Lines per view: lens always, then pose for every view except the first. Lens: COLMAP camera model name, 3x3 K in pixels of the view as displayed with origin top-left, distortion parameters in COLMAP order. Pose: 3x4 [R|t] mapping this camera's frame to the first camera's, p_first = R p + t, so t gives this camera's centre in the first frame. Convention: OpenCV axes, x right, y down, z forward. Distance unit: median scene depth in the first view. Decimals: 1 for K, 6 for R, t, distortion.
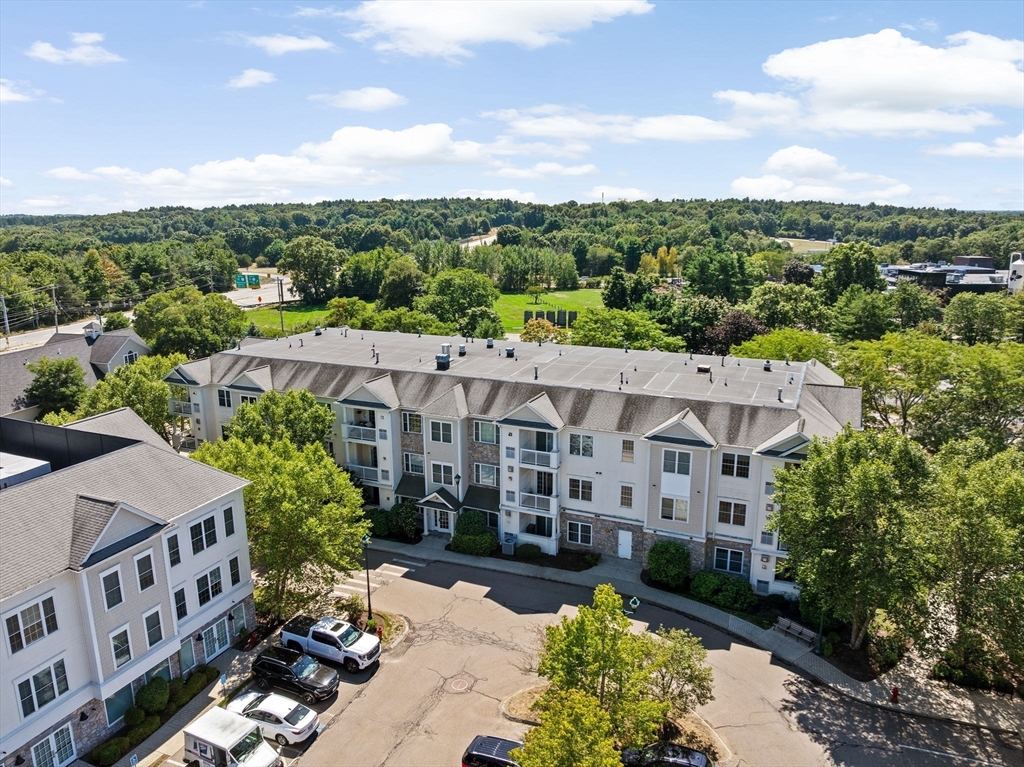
lens RADIAL K [[720.4, 0, 511.2], [0, 720.4, 385.0], [0, 0, 1]] dist [-0.030128, 0.006111]
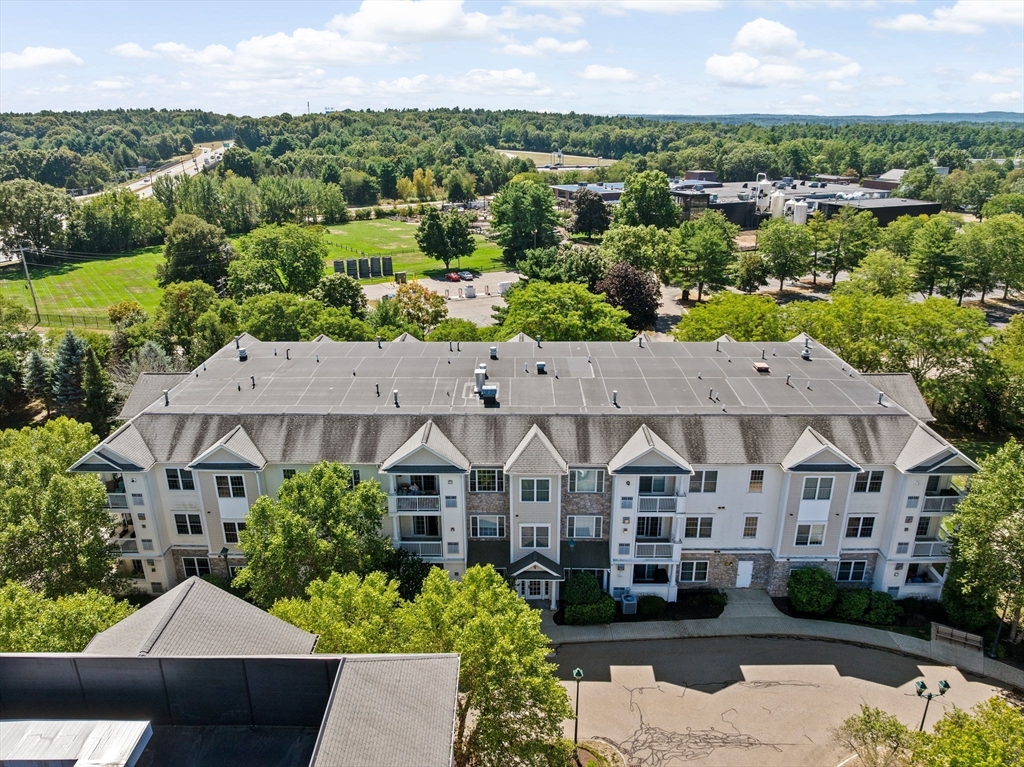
lens RADIAL K [[720.4, 0, 512.9], [0, 720.4, 381.1], [0, 0, 1]] dist [-0.030128, 0.006111]
pose [[0.919980, -0.137215, 0.367163, -0.380558], [0.094436, 0.986723, 0.132132, -0.159044], [-0.380419, -0.086885, 0.920724, 0.243152]]
